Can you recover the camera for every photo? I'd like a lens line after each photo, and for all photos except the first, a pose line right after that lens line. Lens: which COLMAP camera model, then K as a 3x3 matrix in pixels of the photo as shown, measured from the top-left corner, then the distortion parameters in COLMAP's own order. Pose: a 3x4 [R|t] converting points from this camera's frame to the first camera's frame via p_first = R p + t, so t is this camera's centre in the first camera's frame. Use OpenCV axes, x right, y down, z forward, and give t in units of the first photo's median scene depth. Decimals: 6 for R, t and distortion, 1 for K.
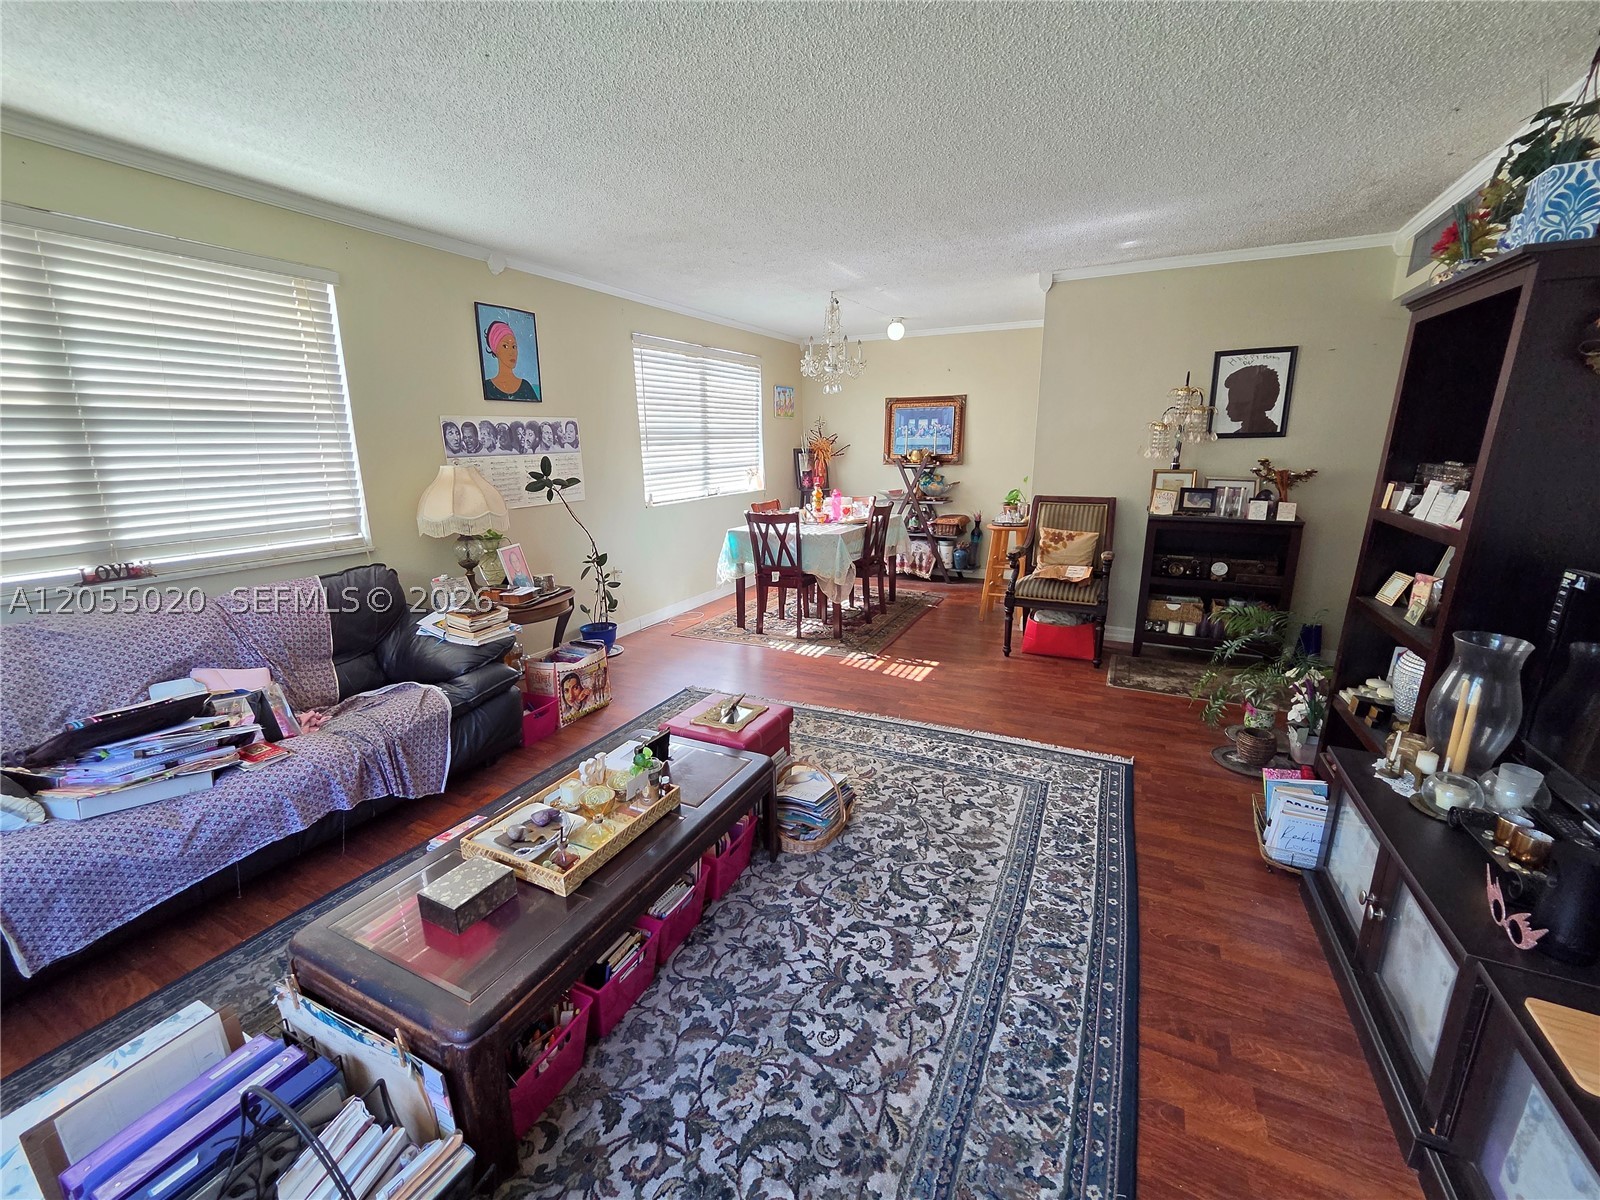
lens RADIAL K [[658.0, 0, 802.7], [0, 658.0, 600.9], [0, 0, 1]] dist [0.002598, 0.001934]
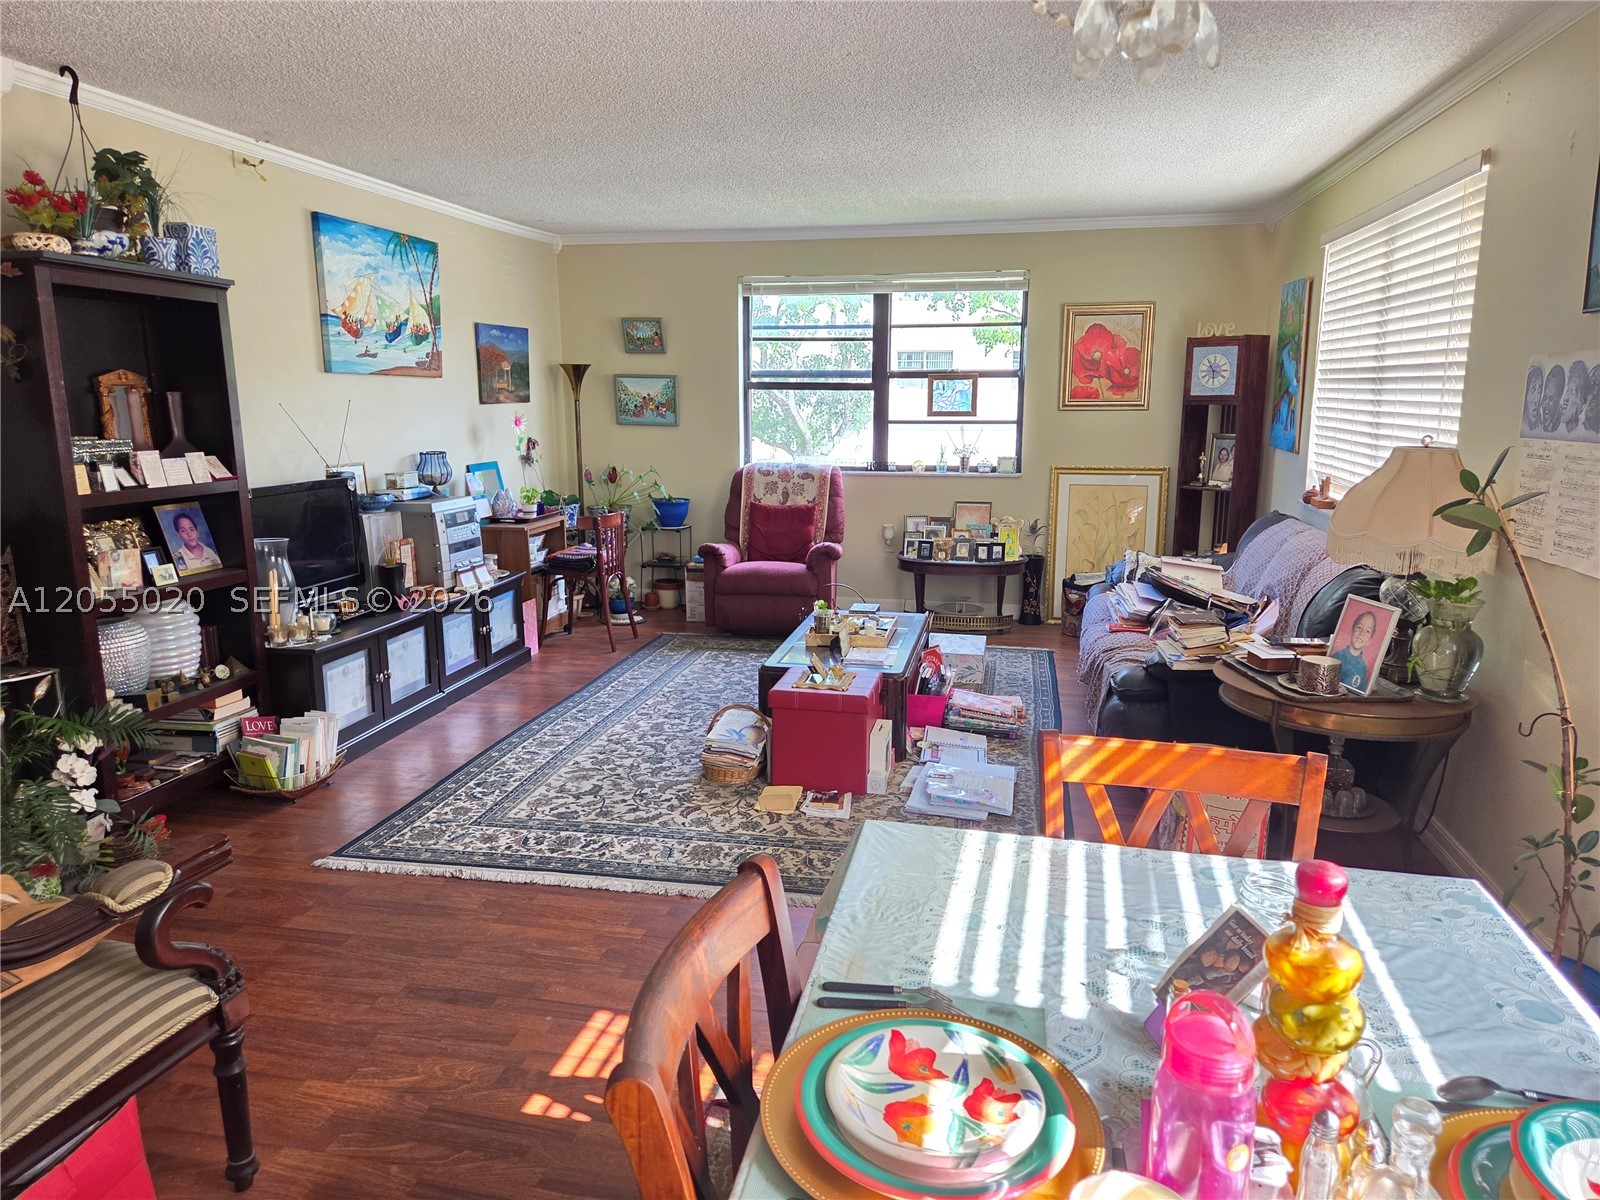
lens RADIAL K [[1088.1, 0, 794.3], [0, 1088.1, 602.7], [0, 0, 1]] dist [0.056203, -0.040360]
pose [[-0.971359, 0.055940, -0.230938, 0.351381], [-0.046694, 0.908005, 0.416348, -0.702134], [0.232984, 0.415207, -0.879387, 2.726066]]
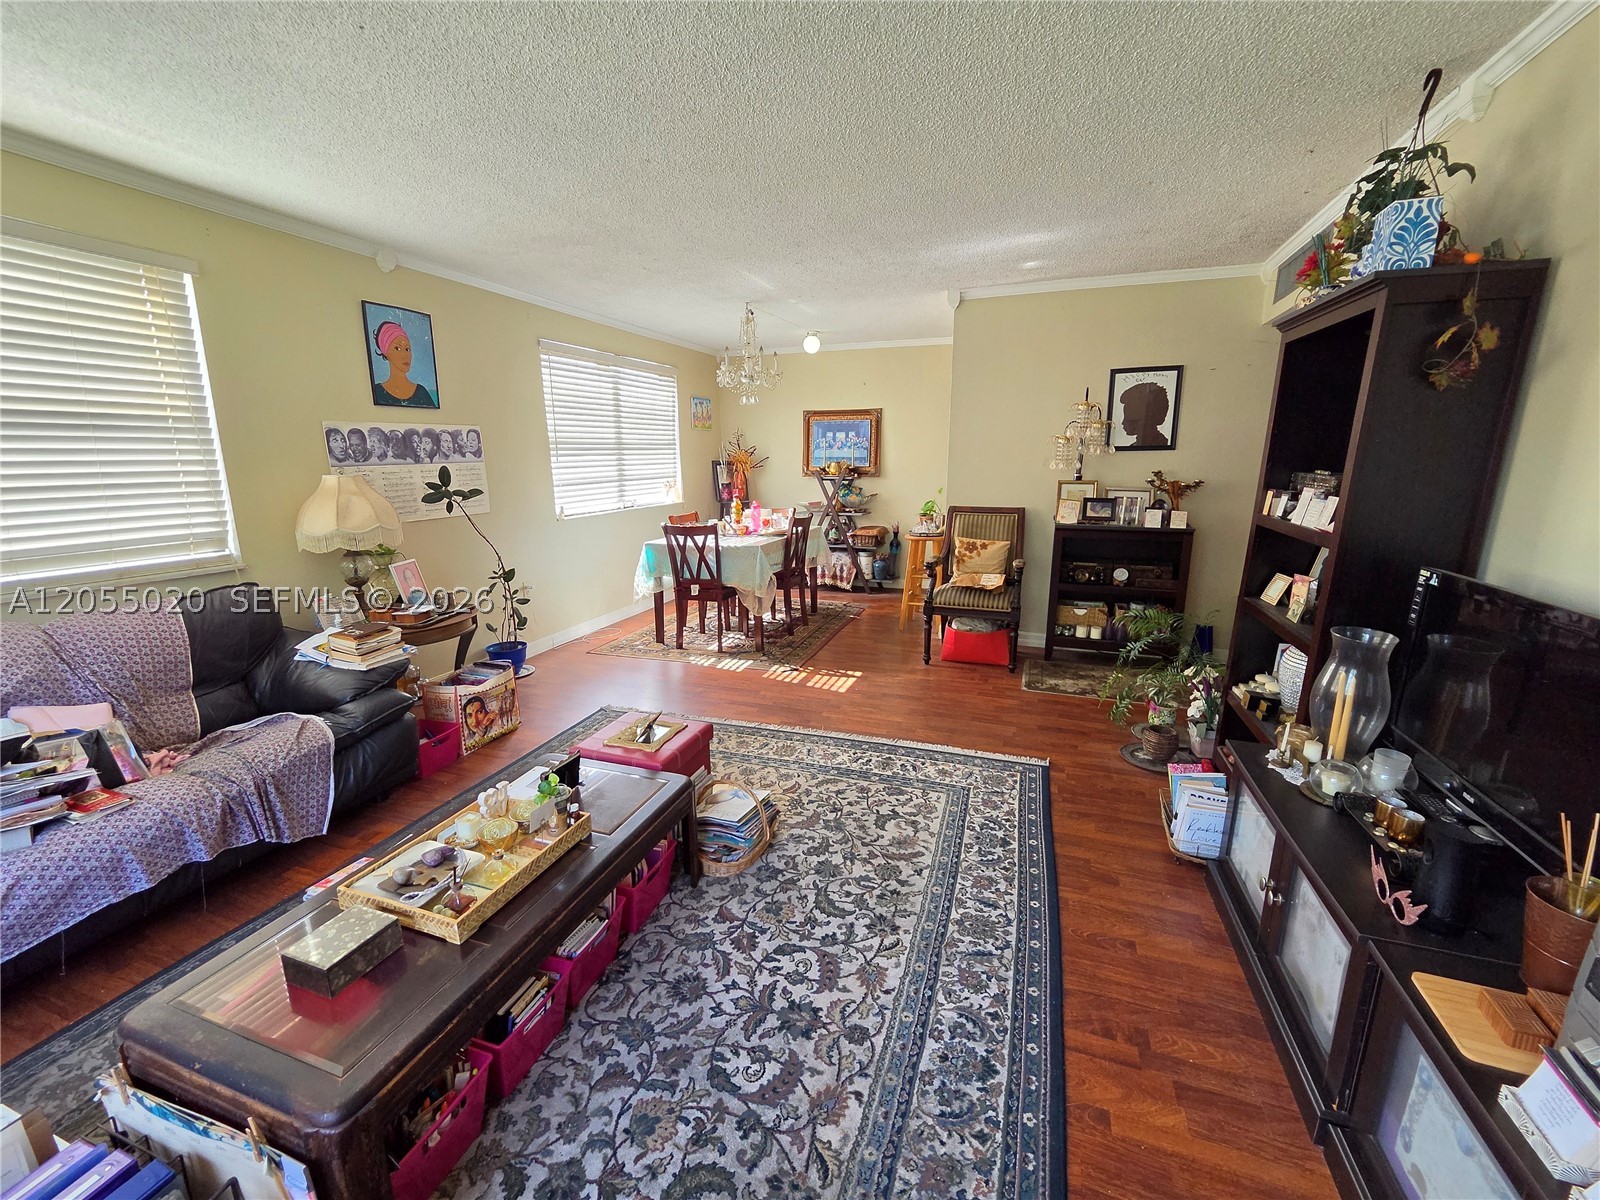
lens RADIAL K [[658.0, 0, 802.2], [0, 658.0, 597.8], [0, 0, 1]] dist [0.002598, 0.001934]
pose [[0.993156, -0.018770, 0.115278, 0.008649], [0.021684, 0.999475, -0.024083, 0.003912], [-0.114765, 0.026418, 0.993041, 0.024429]]
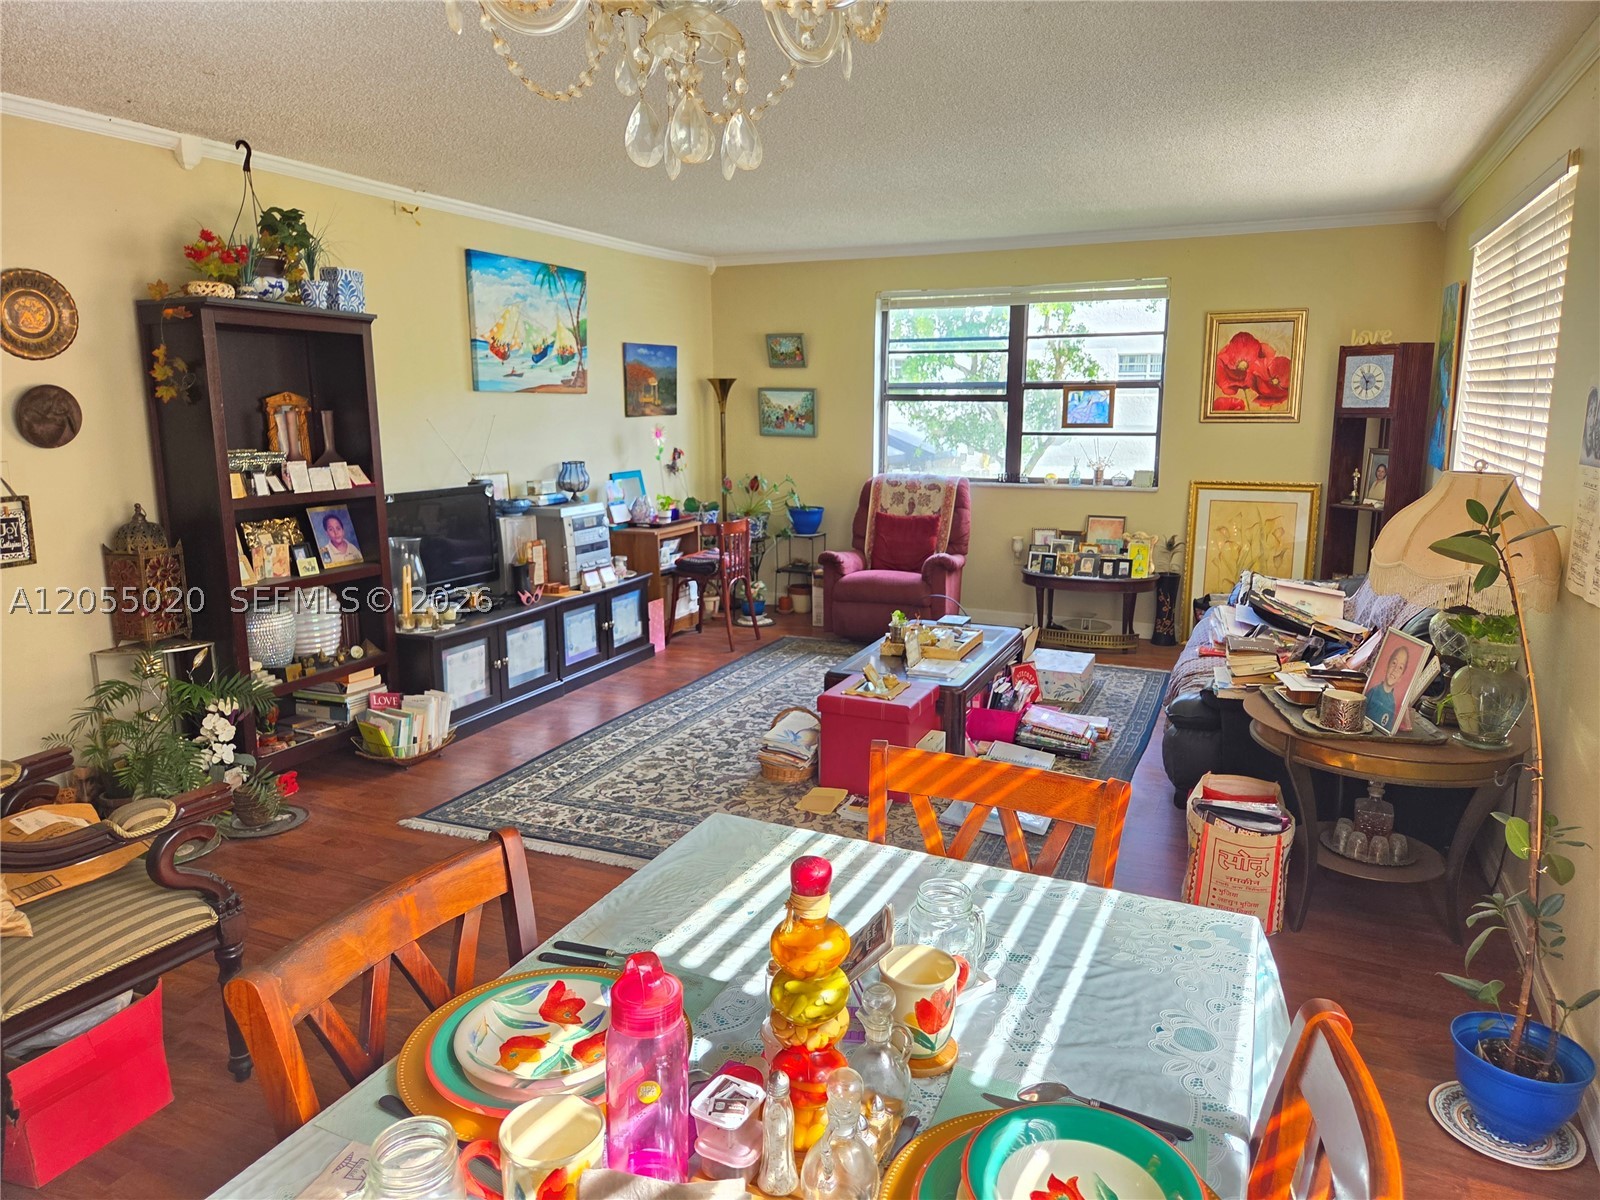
lens RADIAL K [[1088.1, 0, 776.0], [0, 1088.1, 597.7], [0, 0, 1]] dist [0.056203, -0.040360]
pose [[-0.999782, 0.016619, -0.012647, 0.075826], [0.009924, 0.910931, 0.412439, -0.748066], [0.018375, 0.412223, -0.910897, 2.834844]]
